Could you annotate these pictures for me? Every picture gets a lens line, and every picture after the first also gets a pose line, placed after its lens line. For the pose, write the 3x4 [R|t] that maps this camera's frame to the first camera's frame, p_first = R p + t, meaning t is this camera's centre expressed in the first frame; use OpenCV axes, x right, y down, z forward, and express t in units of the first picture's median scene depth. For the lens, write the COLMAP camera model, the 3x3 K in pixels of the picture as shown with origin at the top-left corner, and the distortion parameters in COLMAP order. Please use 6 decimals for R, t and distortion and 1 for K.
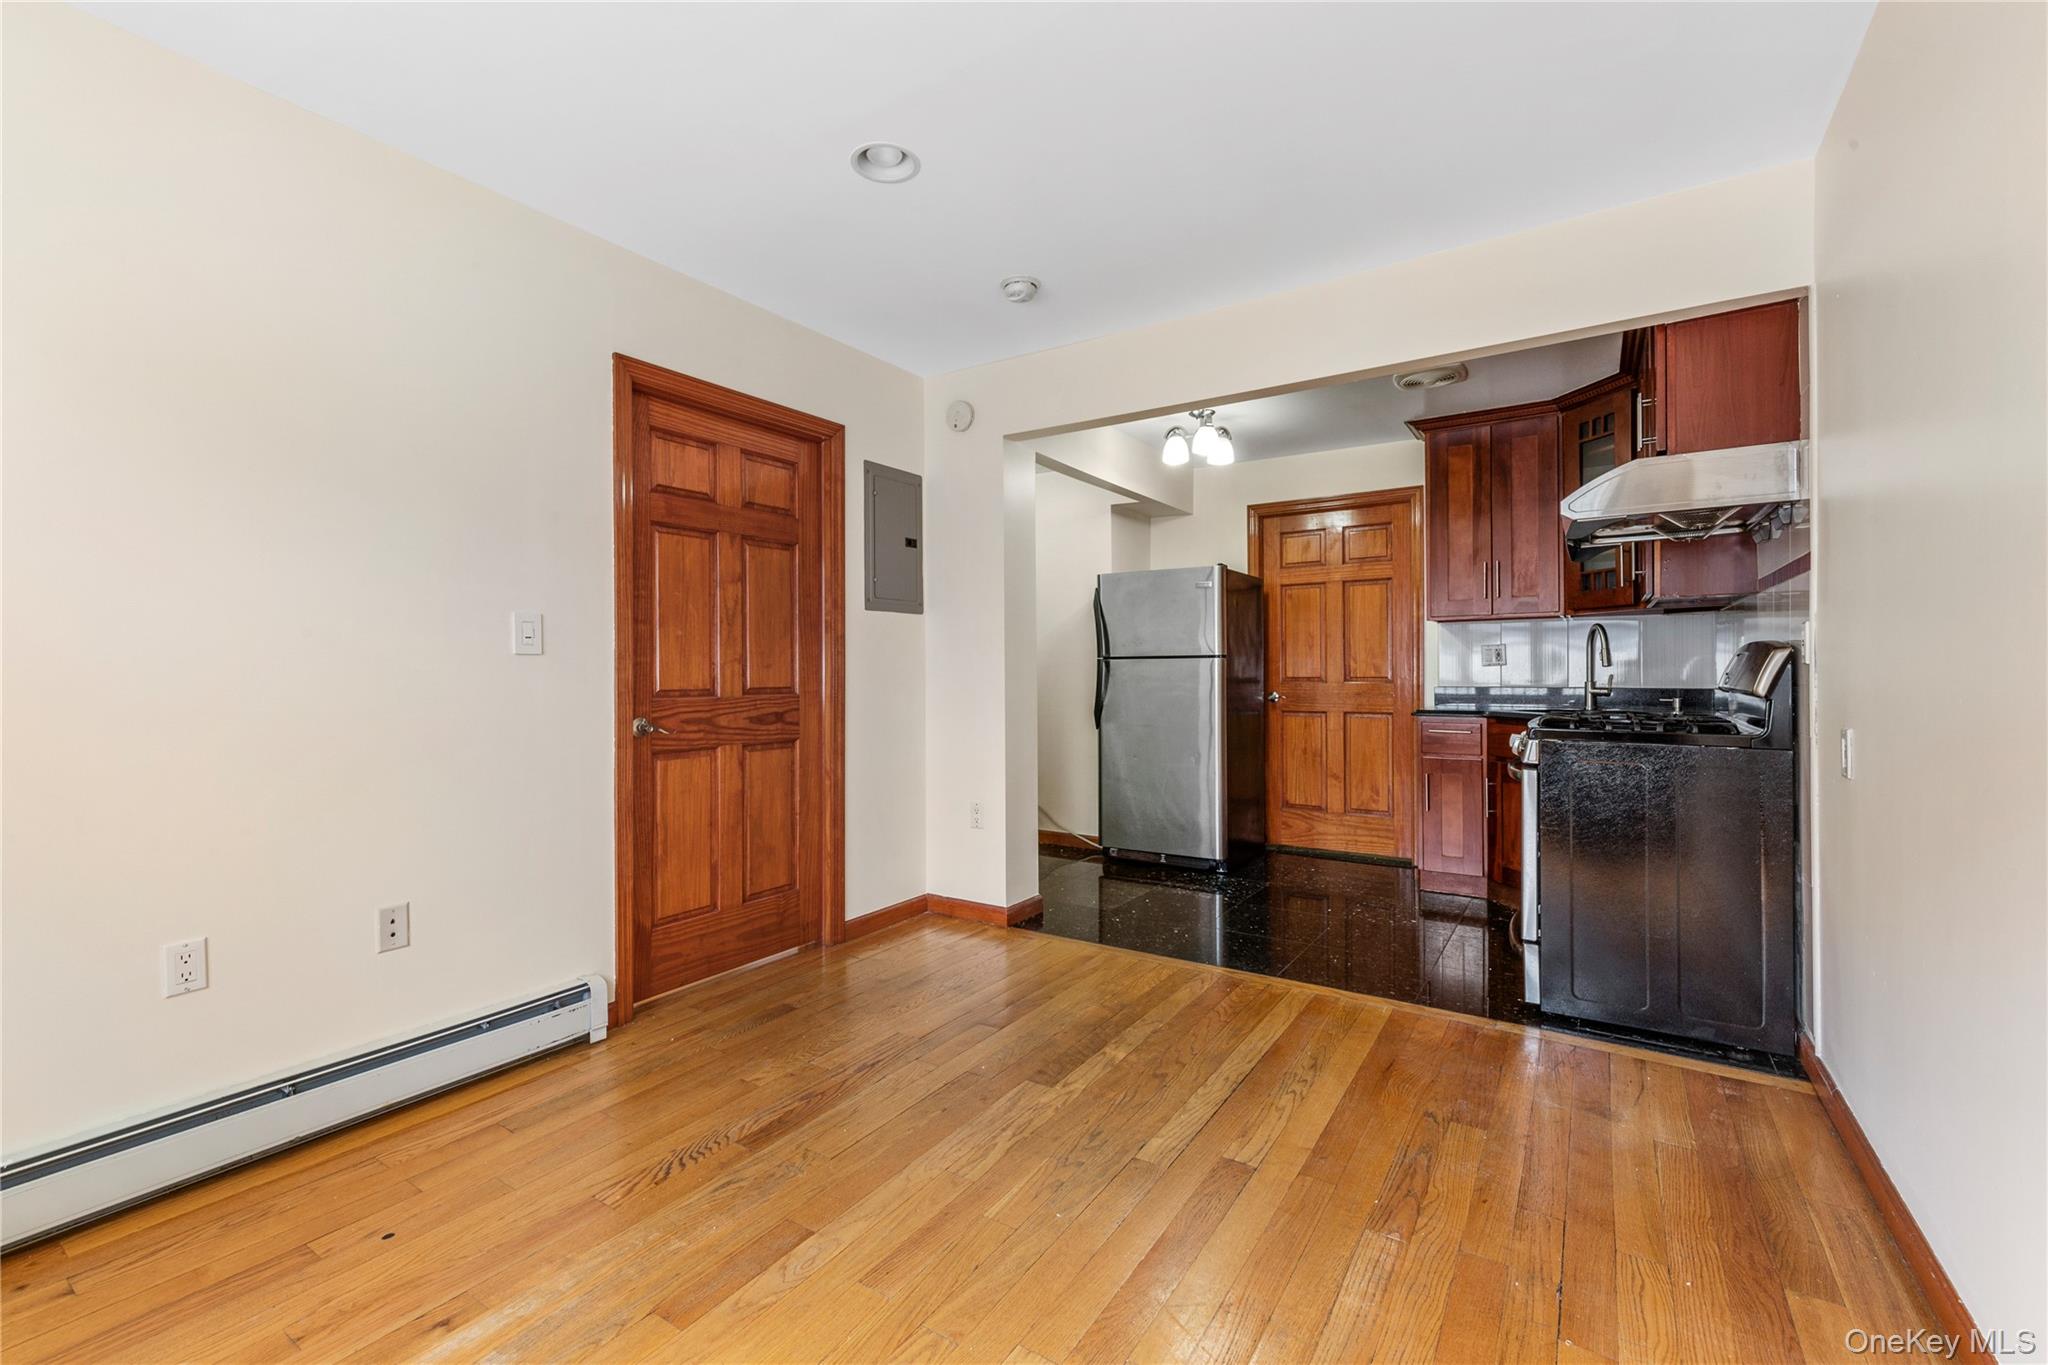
lens RADIAL K [[870.4, 0, 1028.5], [0, 870.4, 674.7], [0, 0, 1]] dist [0.008278, 0.000261]
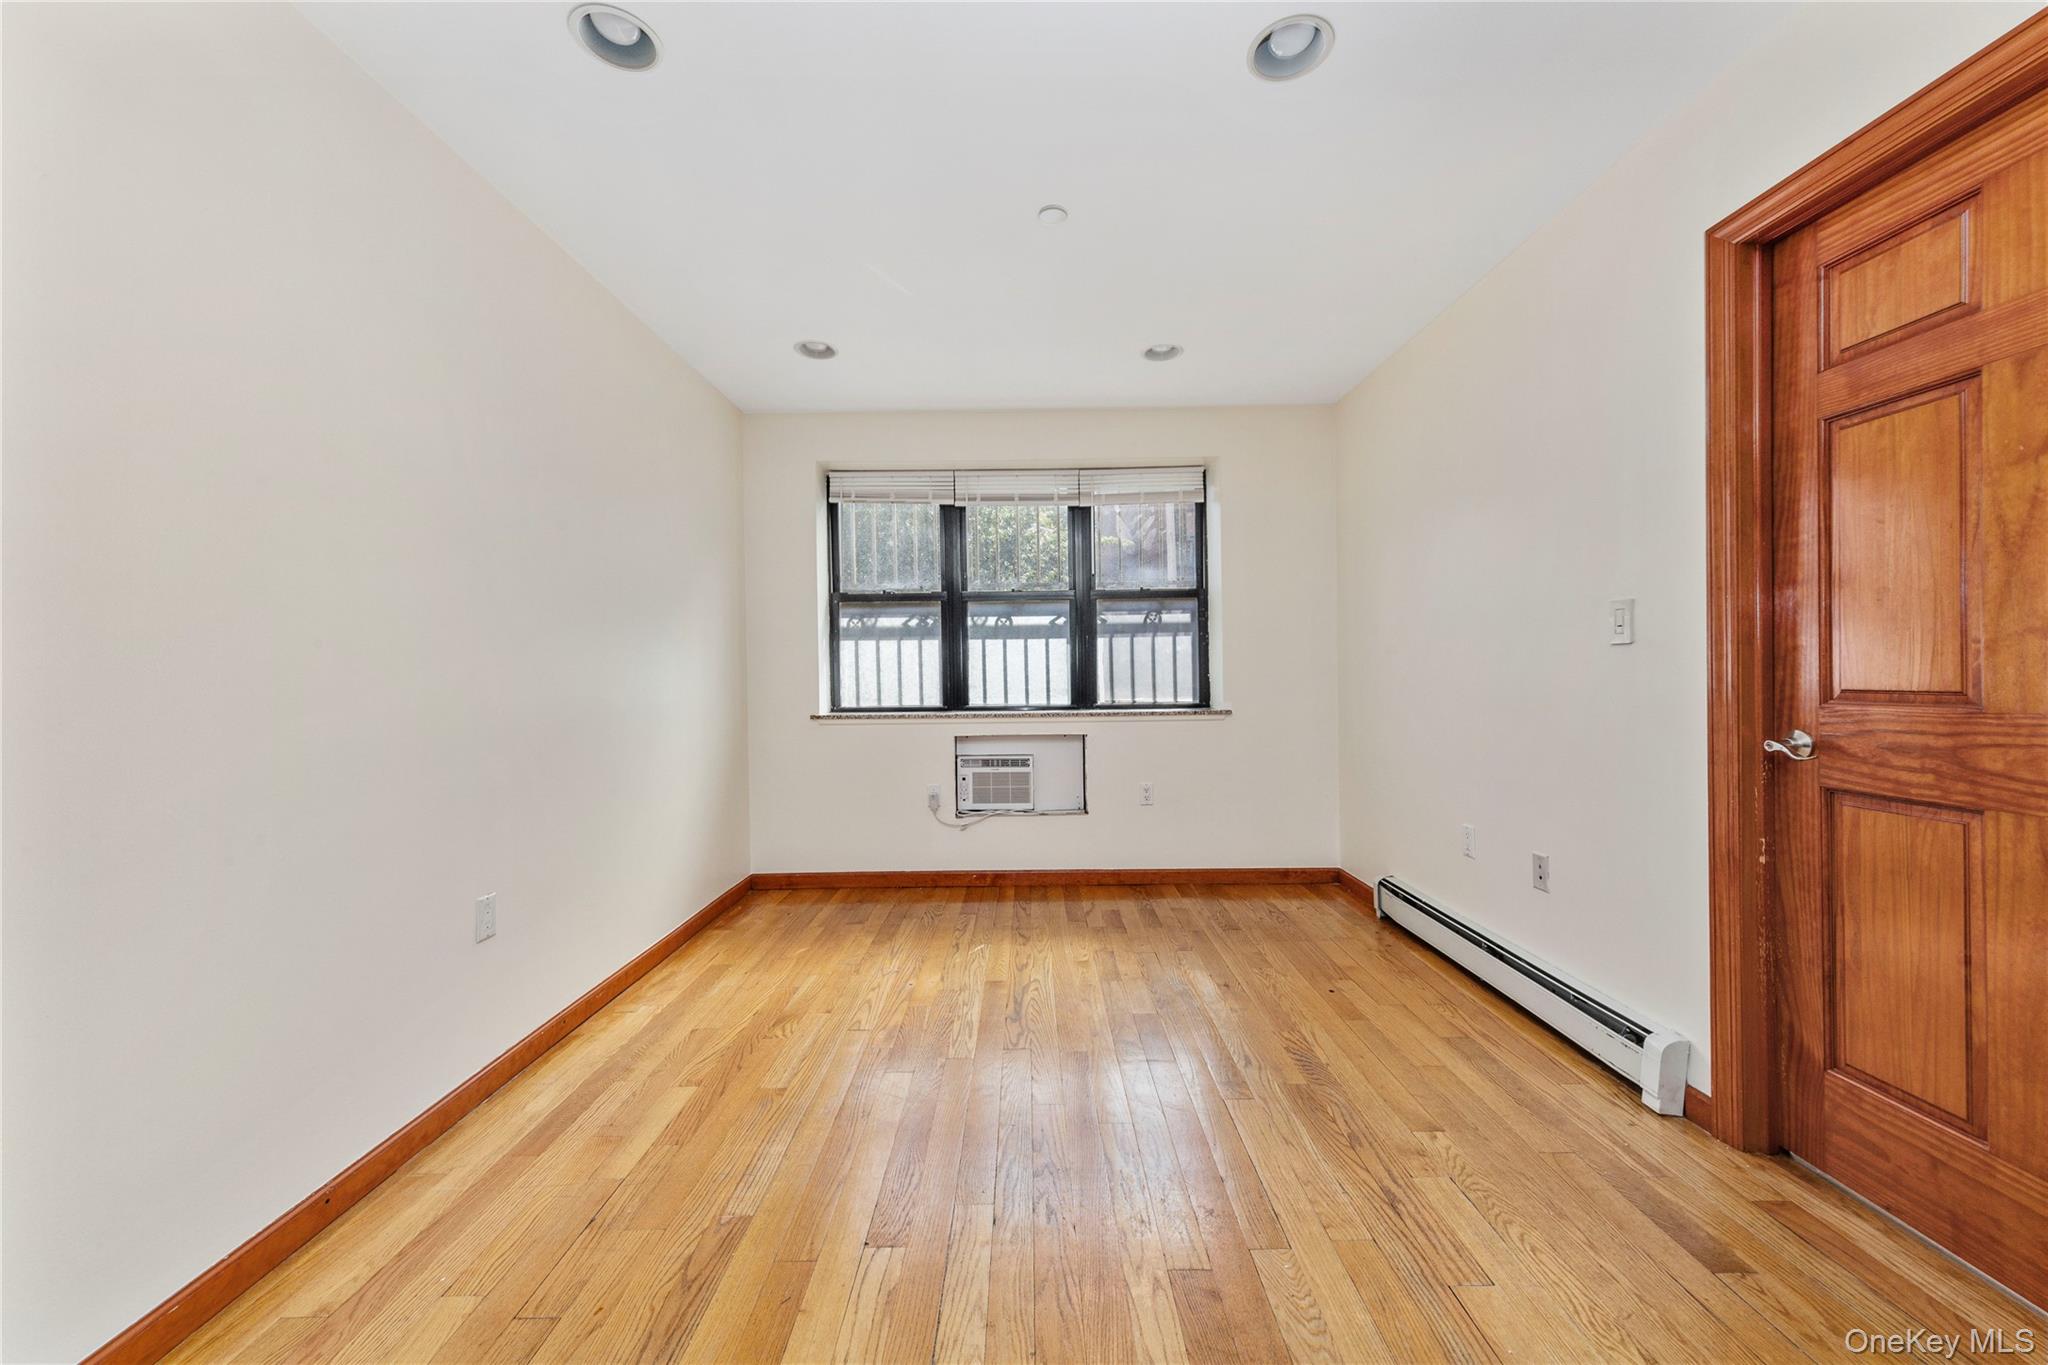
lens RADIAL K [[764.7, 0, 1023.2], [0, 764.7, 682.7], [0, 0, 1]] dist [0.009840, -0.000152]
pose [[-0.841164, 0.024155, -0.540240, 0.237366], [0.017499, 0.999695, 0.017451, -0.004484], [0.540497, 0.005225, -0.841330, 0.775114]]
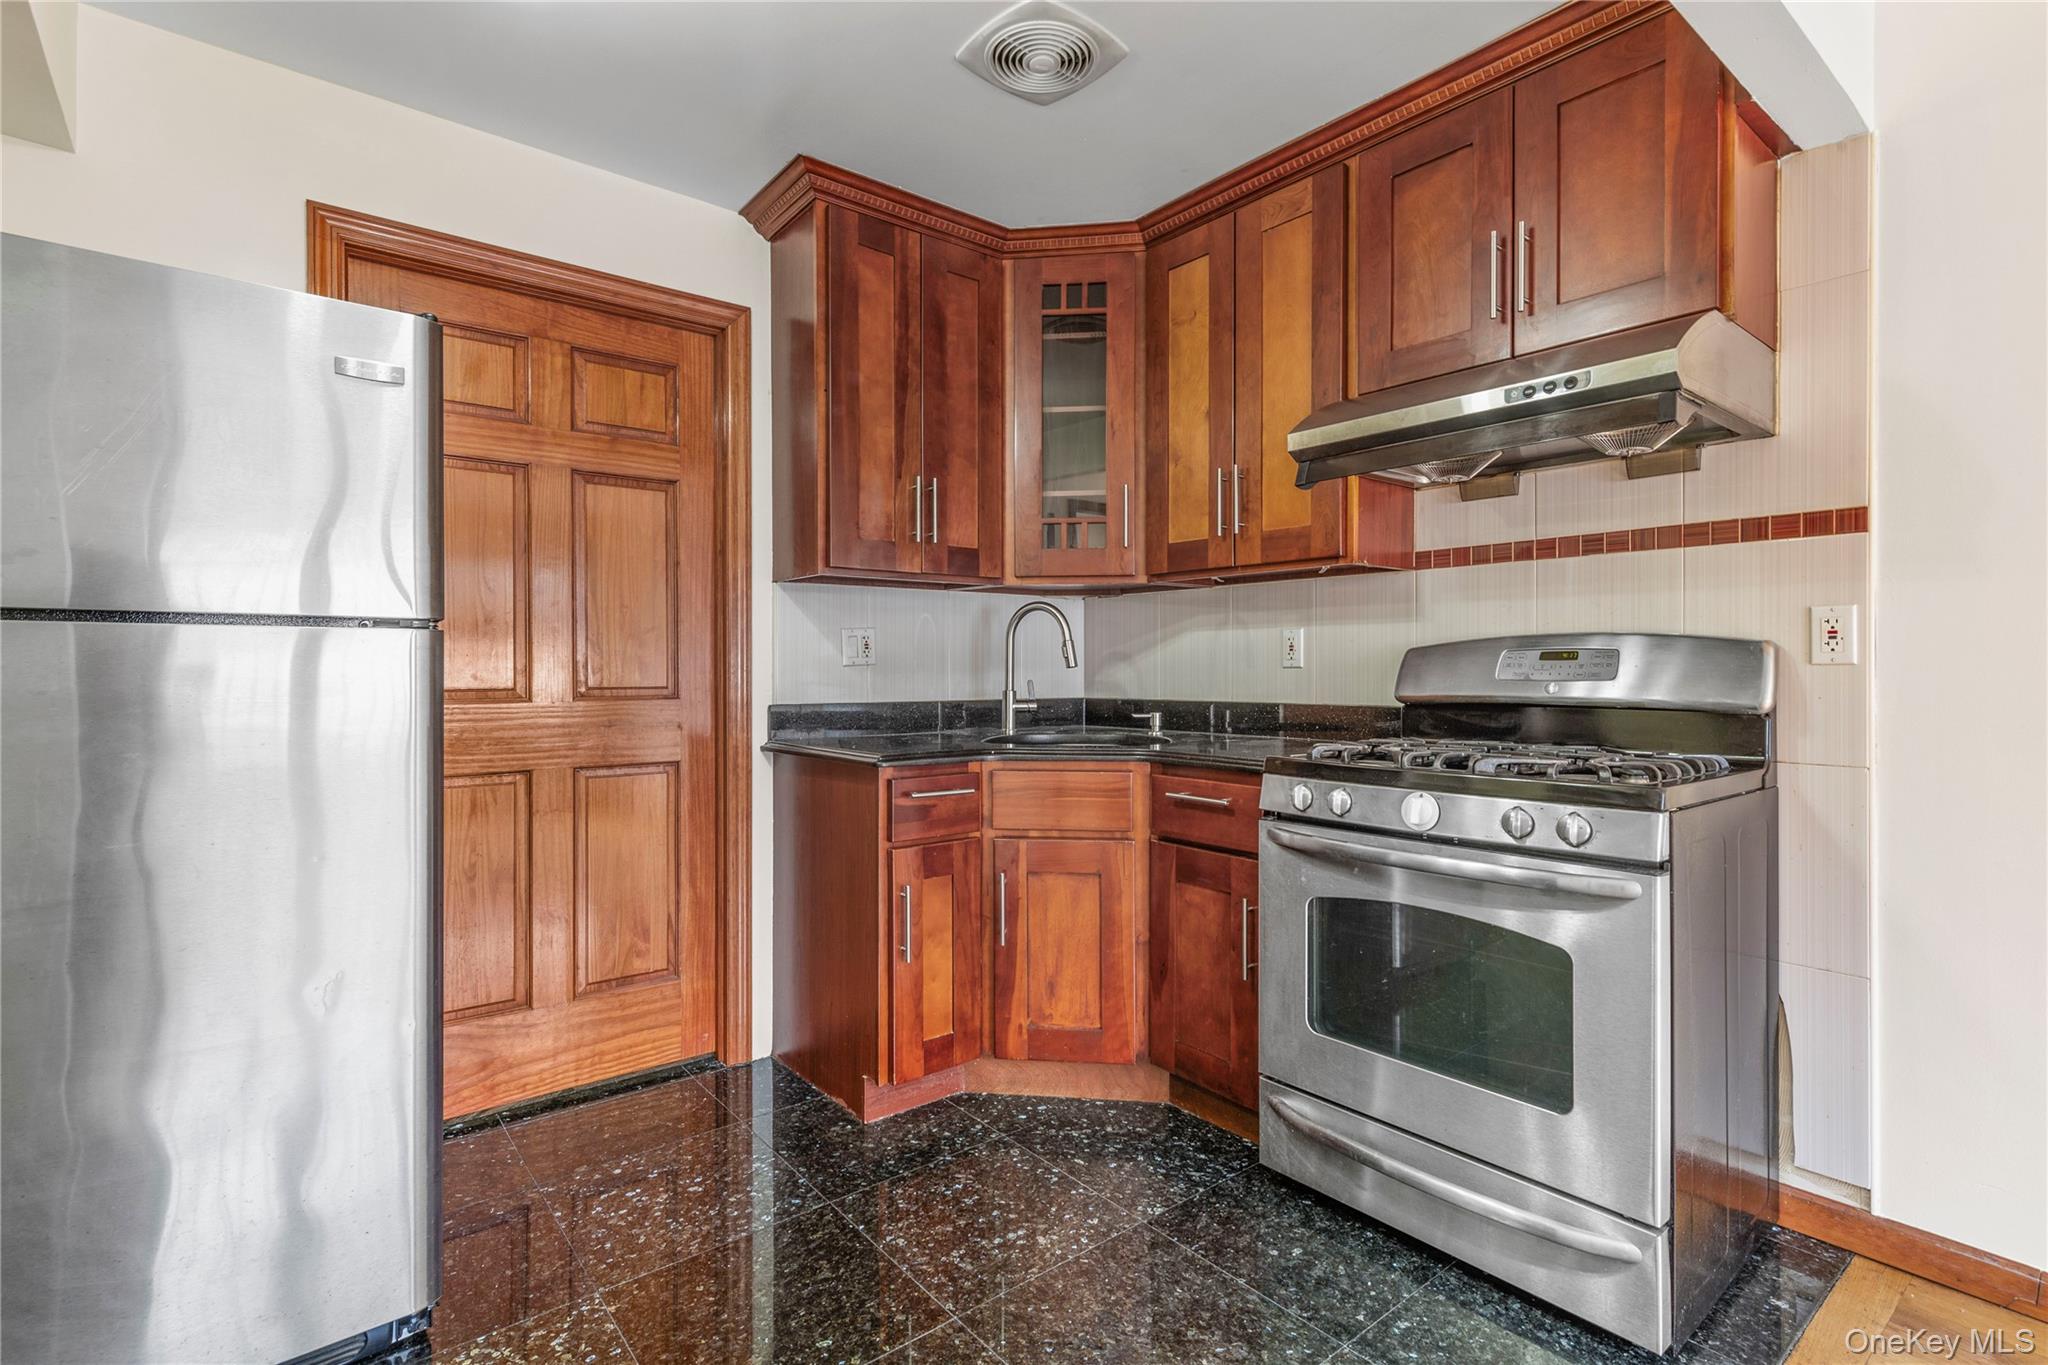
lens RADIAL K [[963.0, 0, 1026.9], [0, 963.0, 671.5], [0, 0, 1]] dist [0.004035, 0.000098]
pose [[0.308629, 0.003956, 0.951174, -0.035182], [0.002405, 0.999985, -0.004939, -0.002841], [-0.951180, 0.003812, 0.308614, 0.754023]]
